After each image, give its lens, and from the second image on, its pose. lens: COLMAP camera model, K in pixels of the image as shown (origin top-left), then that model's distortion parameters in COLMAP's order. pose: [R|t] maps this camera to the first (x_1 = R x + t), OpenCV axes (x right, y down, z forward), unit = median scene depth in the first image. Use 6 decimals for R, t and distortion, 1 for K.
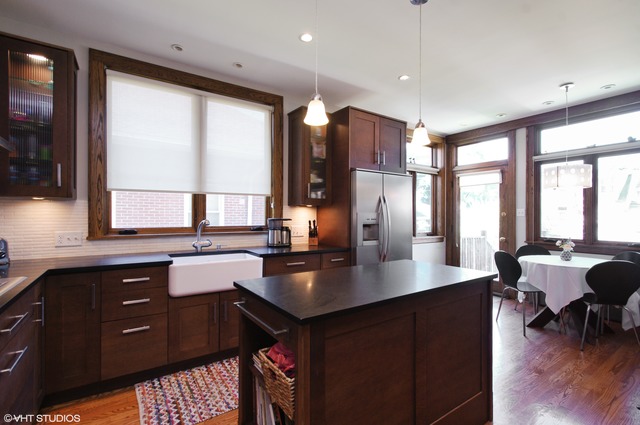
lens RADIAL K [[296.4, 0, 320.7], [0, 296.4, 217.6], [0, 0, 1]] dist [0.001304, 0.000415]
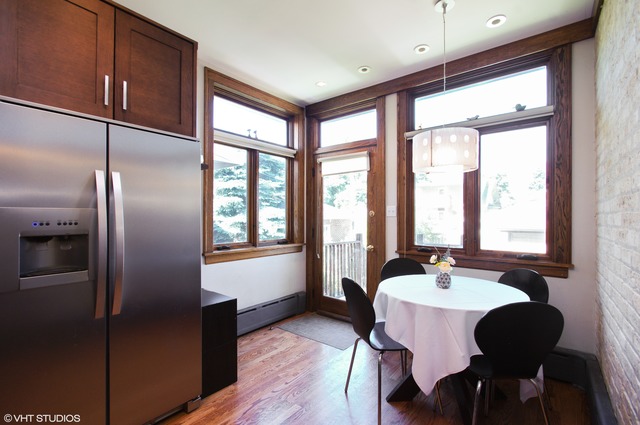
lens RADIAL K [[296.4, 0, 320.7], [0, 296.4, 217.6], [0, 0, 1]] dist [0.001304, 0.000415]
pose [[0.956152, -0.002697, 0.292857, 0.264964], [0.002751, 0.999996, 0.000227, -0.001284], [-0.292857, 0.000589, 0.956156, 0.319303]]
